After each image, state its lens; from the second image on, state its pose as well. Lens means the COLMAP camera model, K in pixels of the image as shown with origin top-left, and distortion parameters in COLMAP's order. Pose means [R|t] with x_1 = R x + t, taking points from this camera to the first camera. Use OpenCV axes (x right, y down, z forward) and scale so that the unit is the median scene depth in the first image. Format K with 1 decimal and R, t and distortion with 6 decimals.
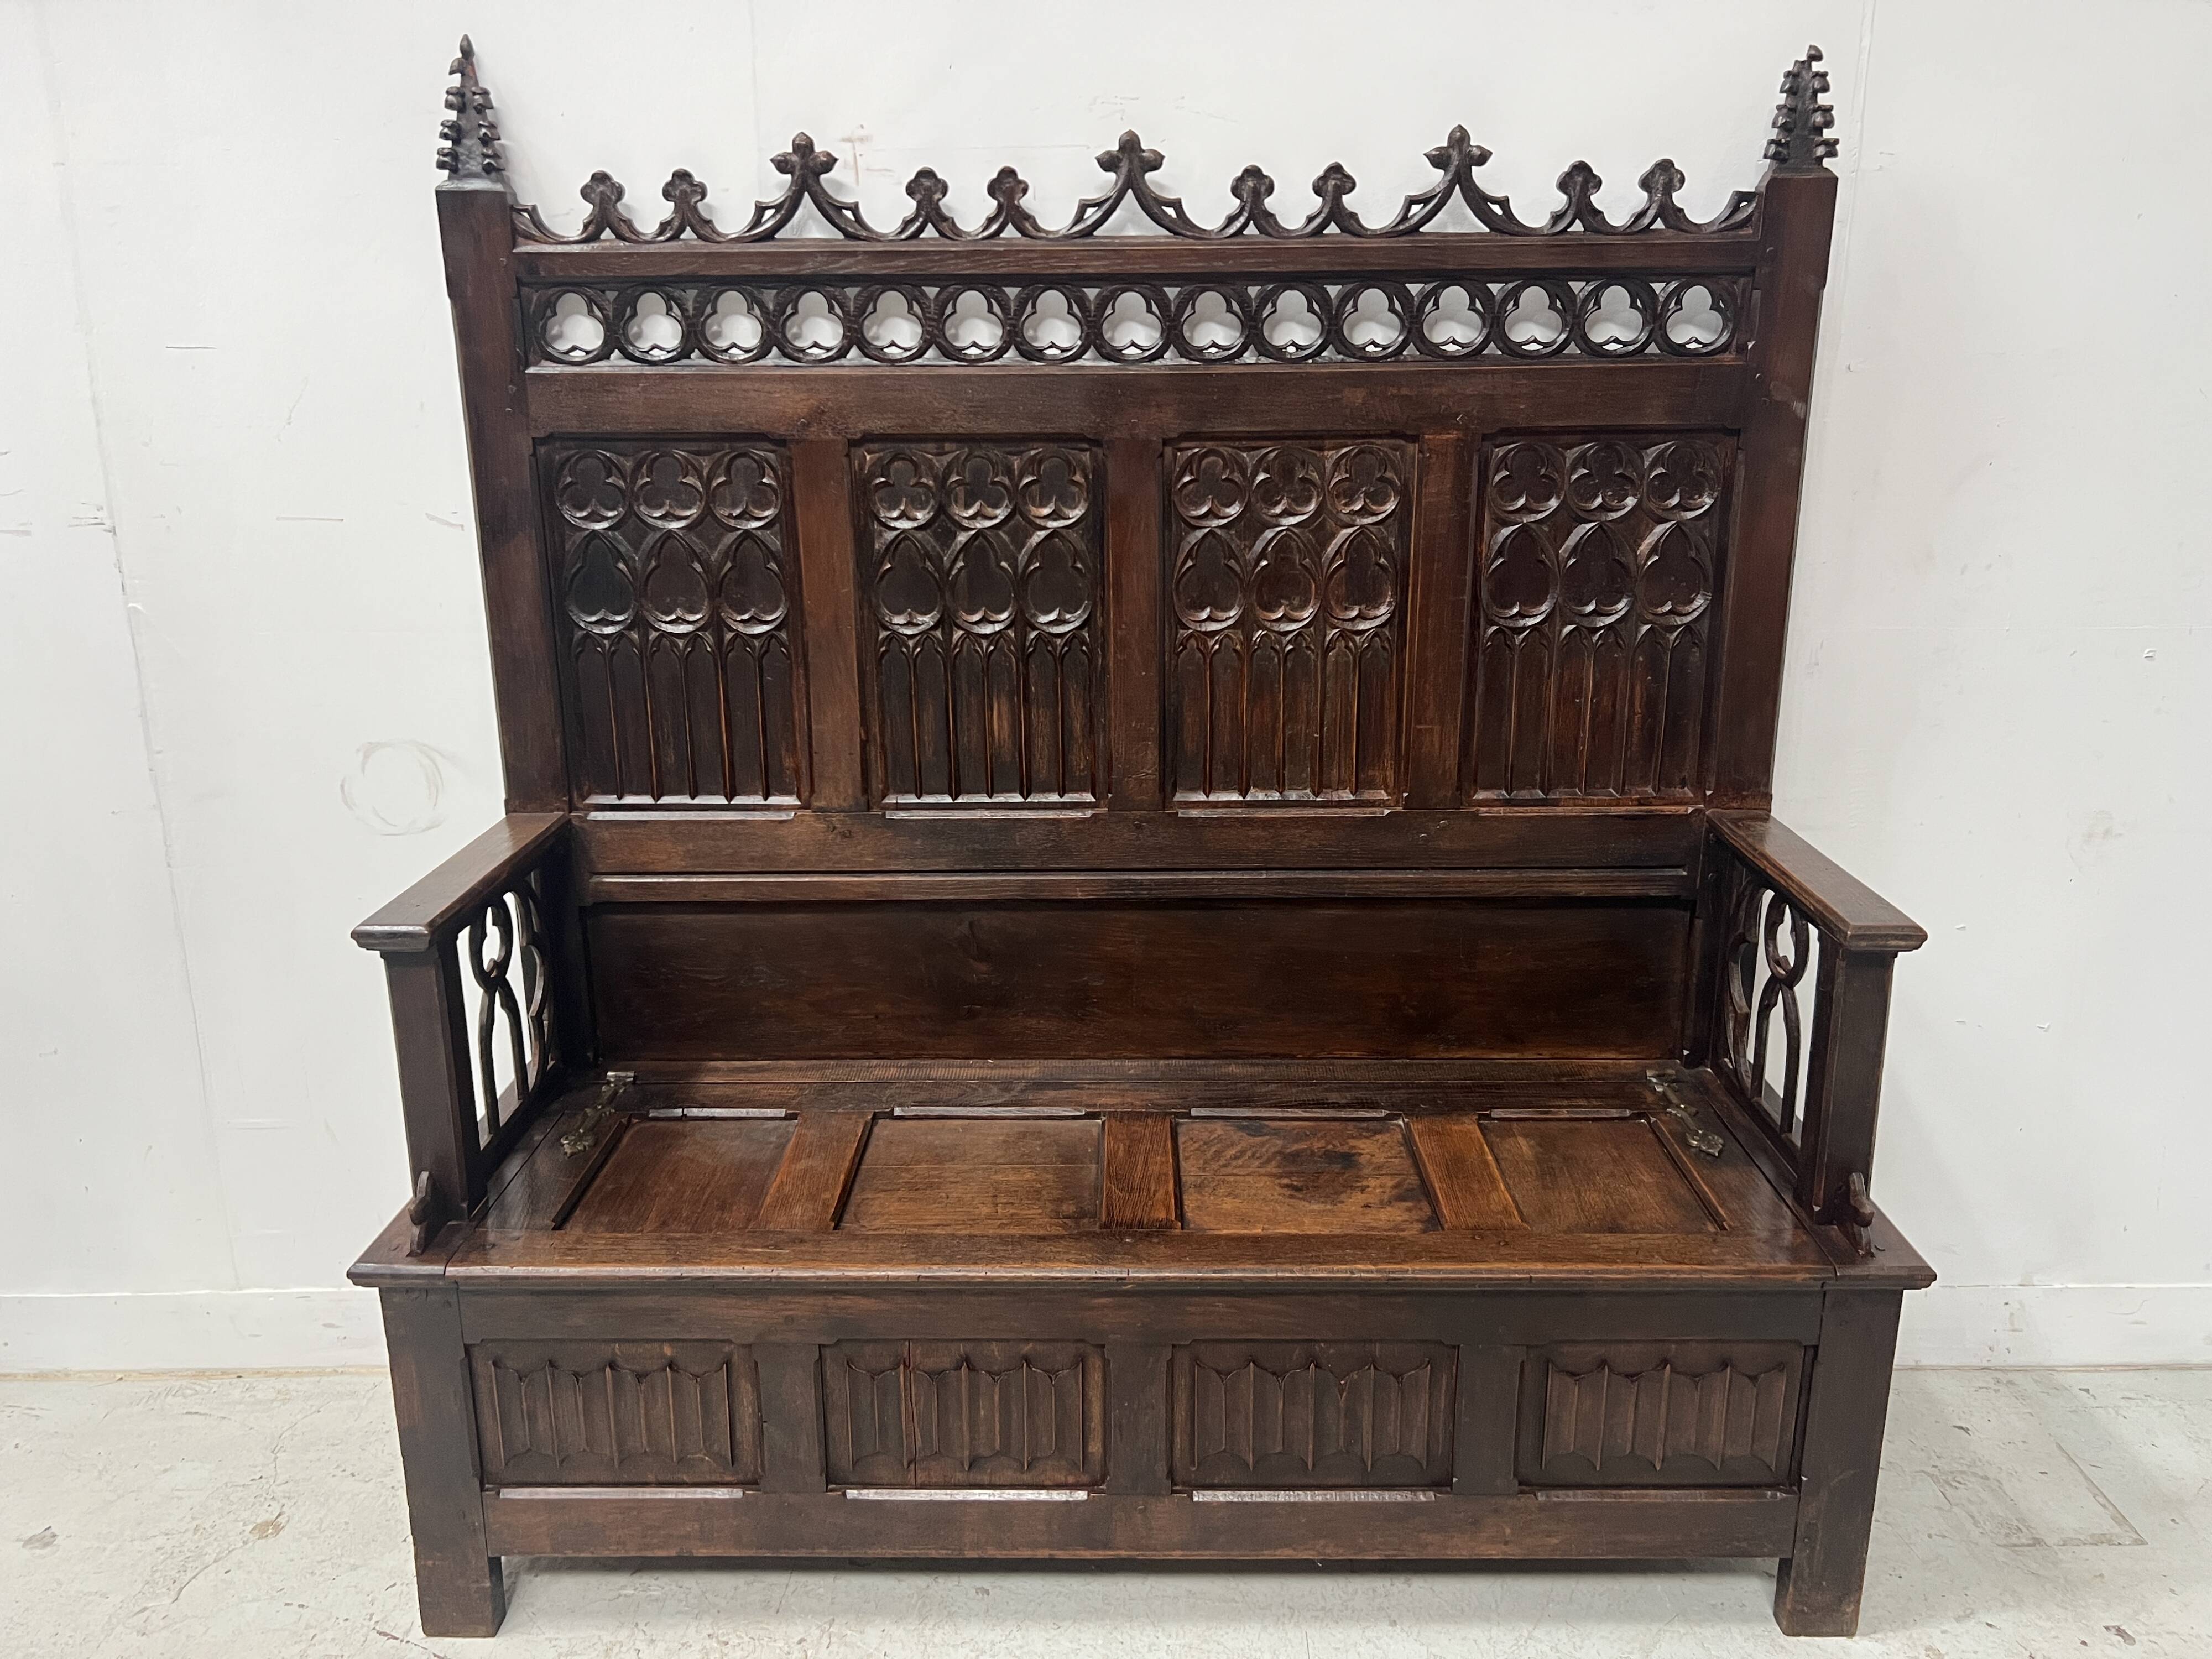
lens RADIAL K [[1672.8, 0, 1115.5], [0, 1672.8, 814.6], [0, 0, 1]] dist [0.053930, -0.064028]
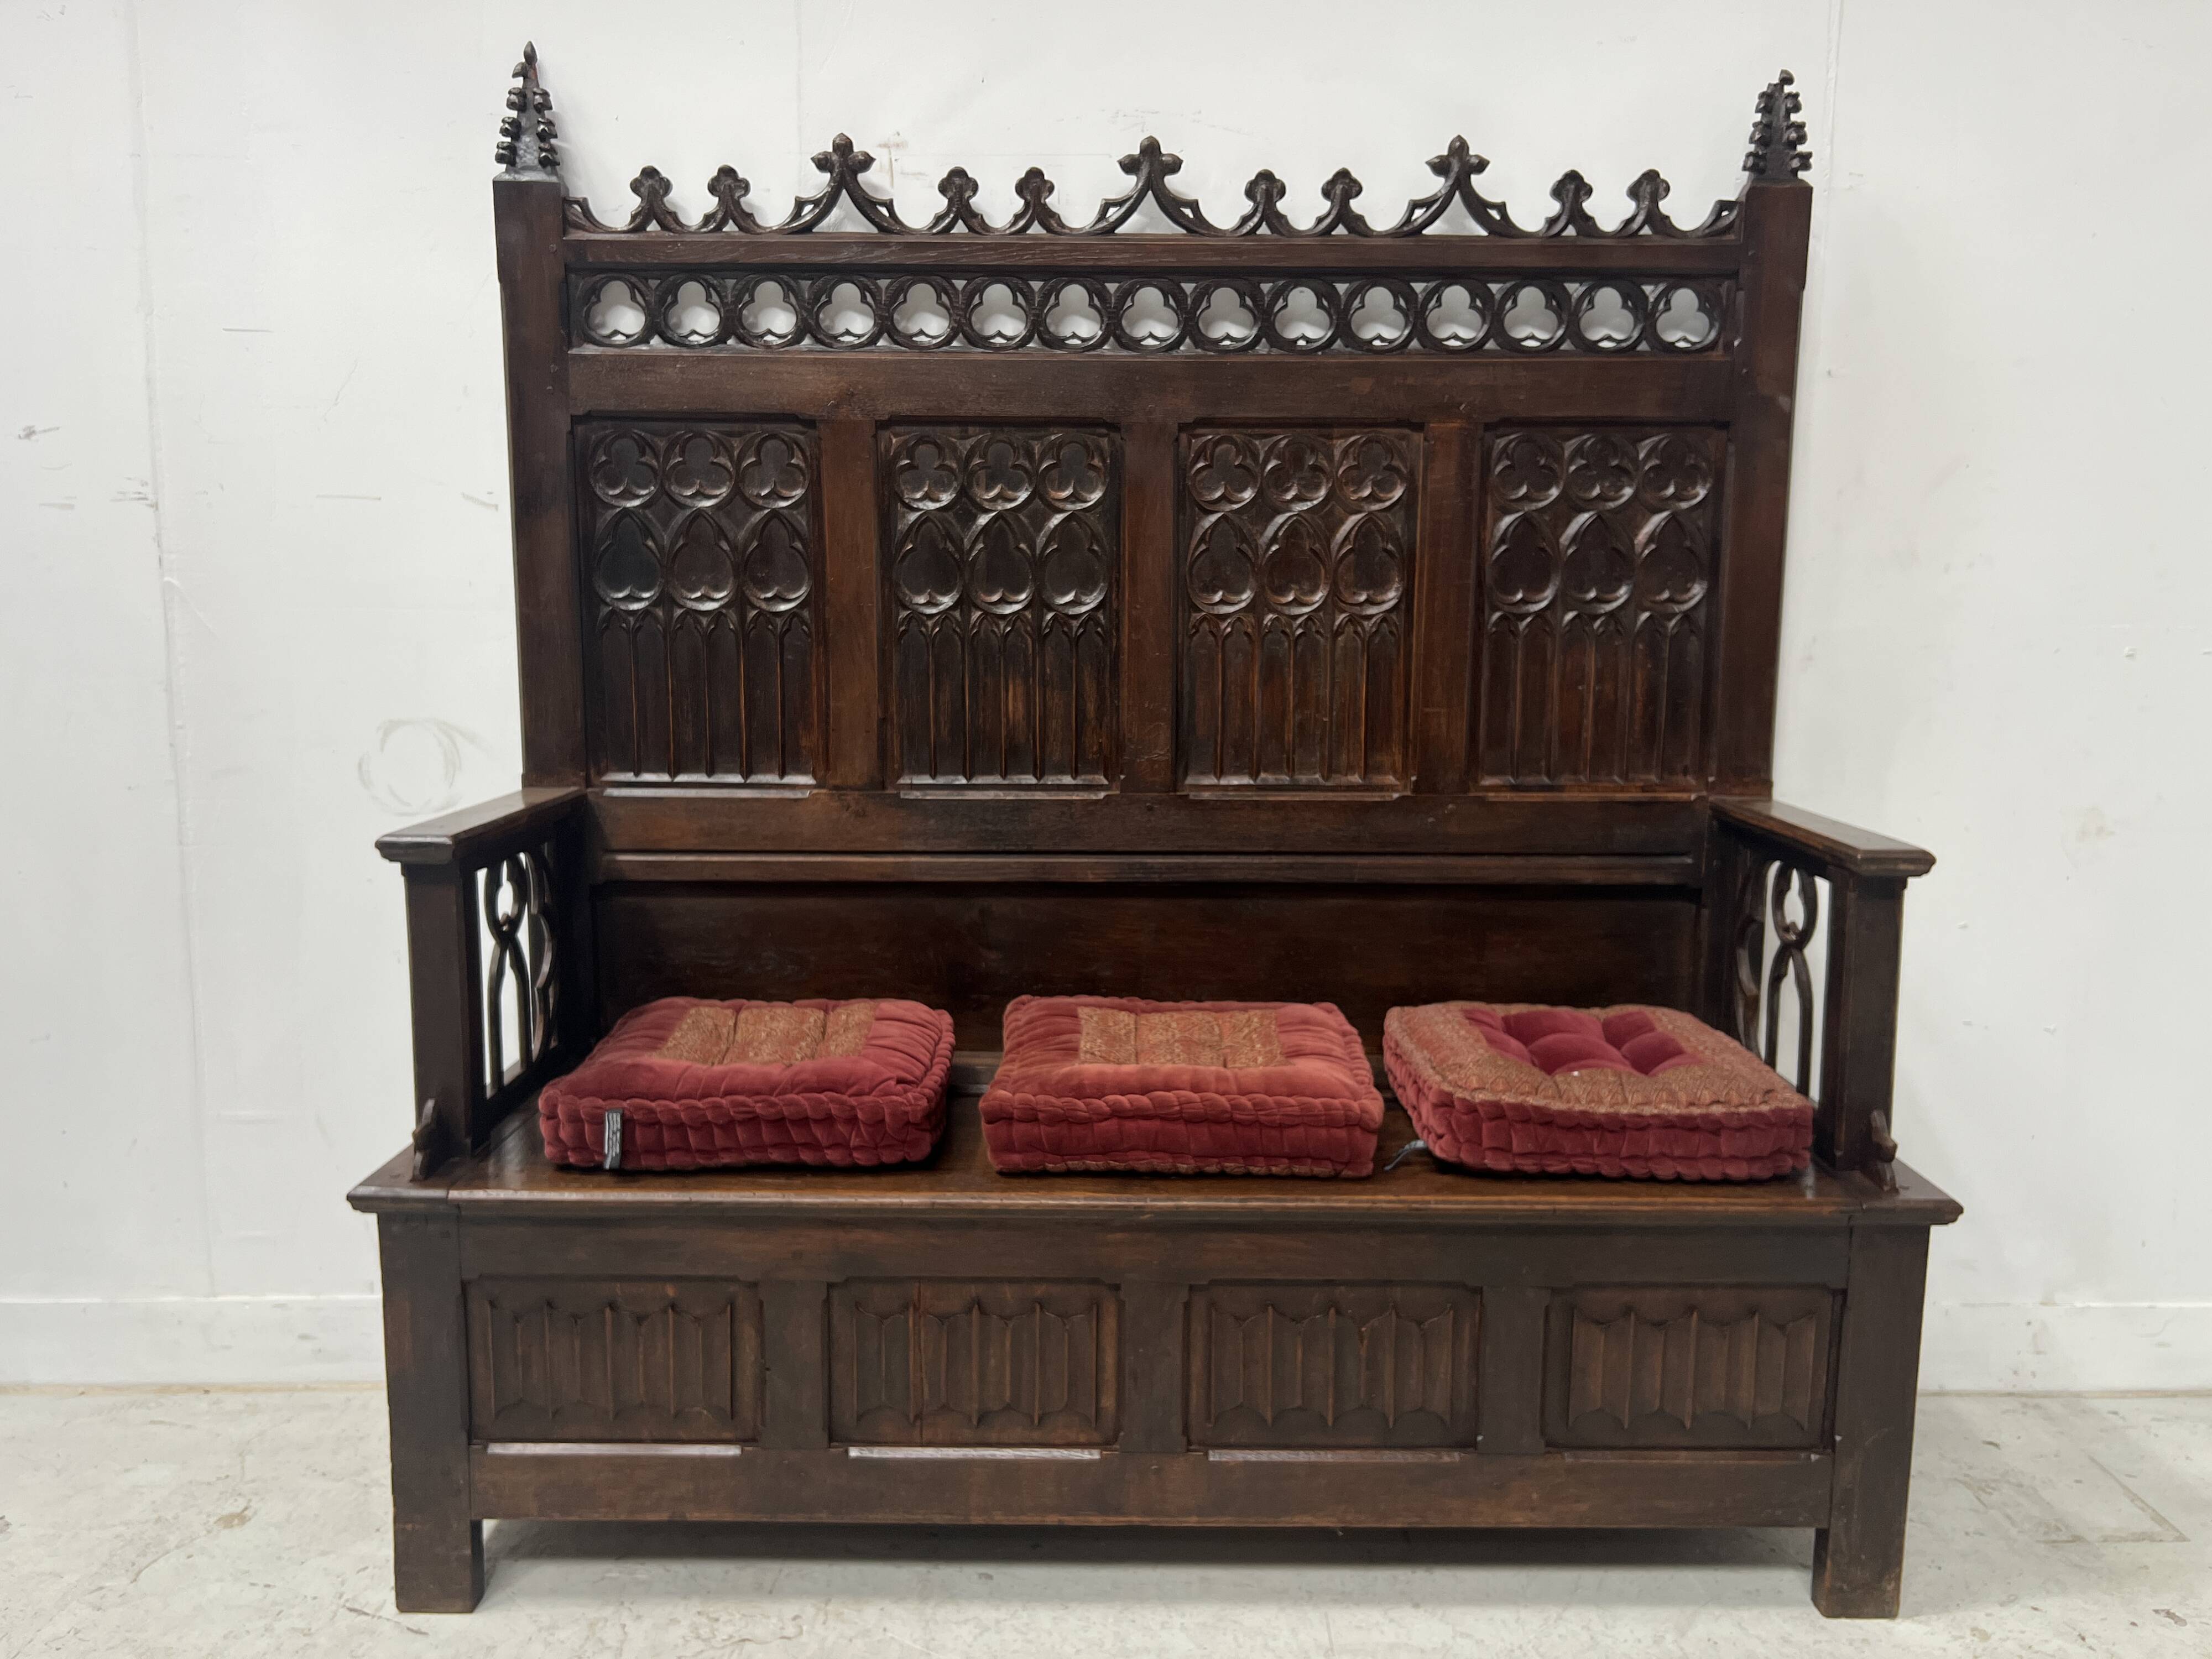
lens RADIAL K [[1672.8, 0, 1113.8], [0, 1672.8, 826.8], [0, 0, 1]] dist [0.053930, -0.064028]
pose [[0.999842, 0.011017, 0.013966, -0.023948], [-0.009147, 0.991790, -0.127549, 0.158020], [-0.015256, 0.127401, 0.991734, -0.001274]]
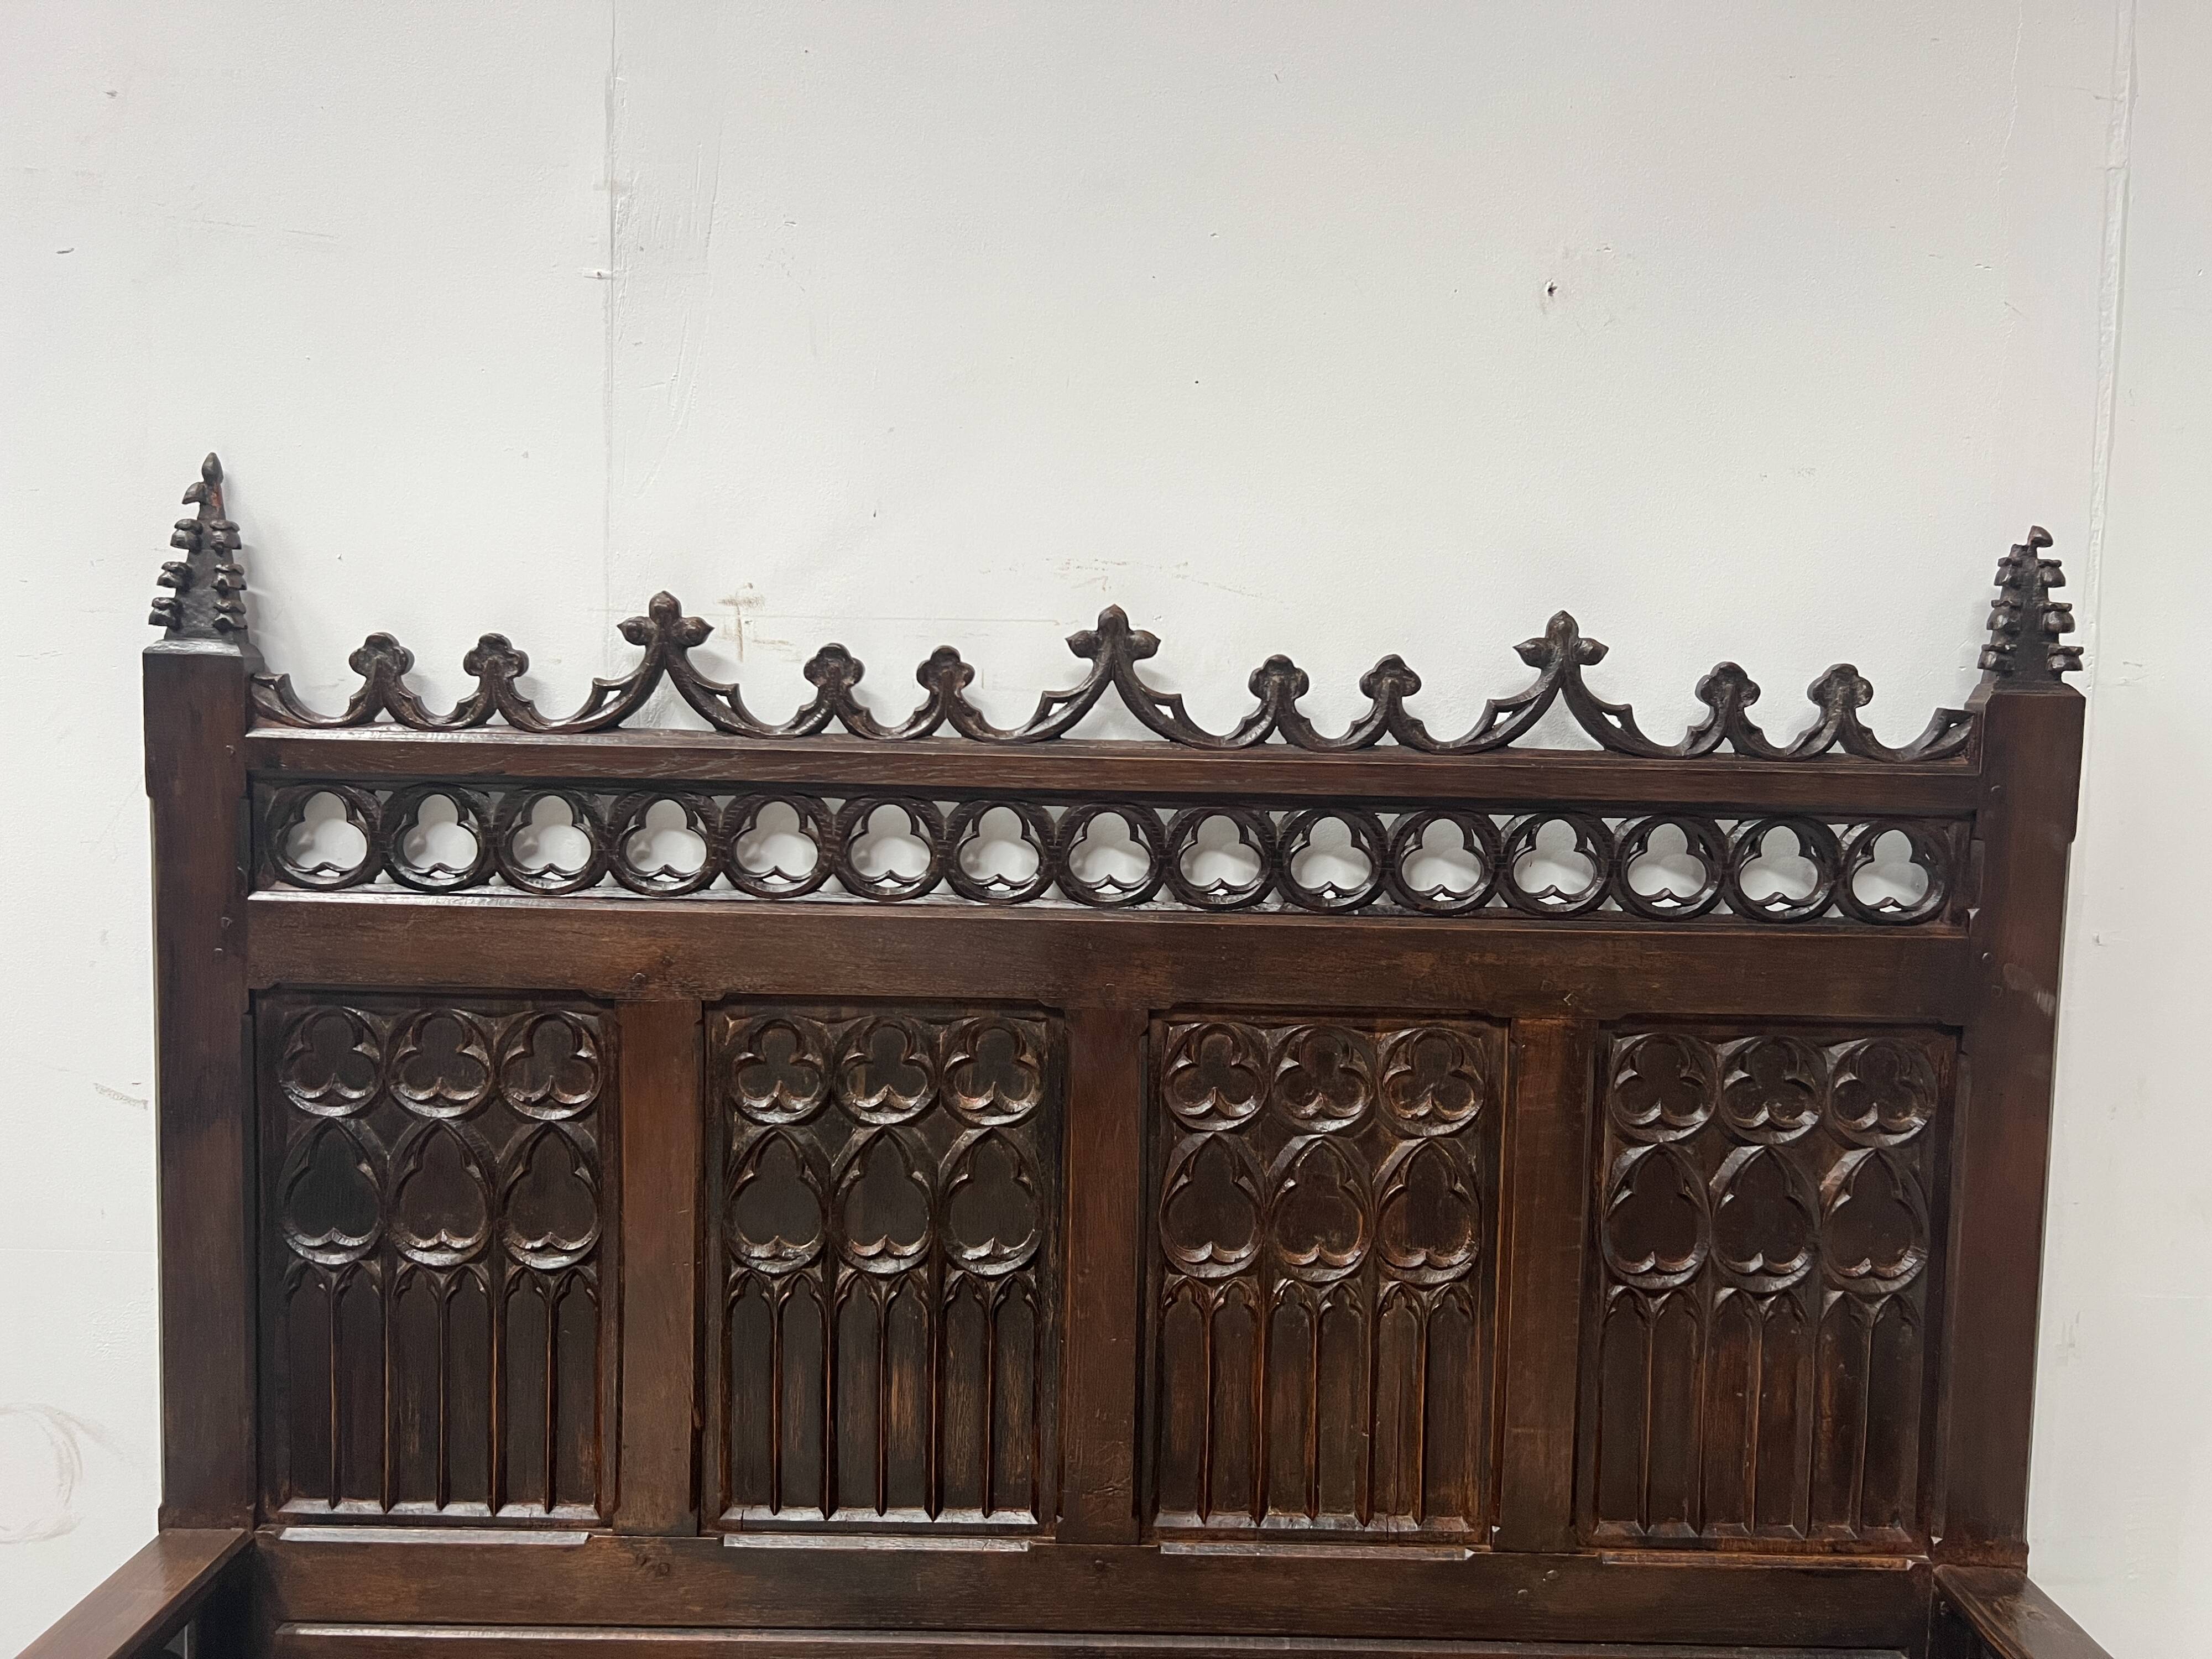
lens RADIAL K [[1672.8, 0, 1103.3], [0, 1672.8, 837.9], [0, 0, 1]] dist [0.053930, -0.064028]
pose [[0.999453, 0.028836, 0.016221, -0.004833], [-0.025052, 0.979830, -0.198256, -0.156374], [-0.021611, 0.197741, 0.980016, 0.295458]]
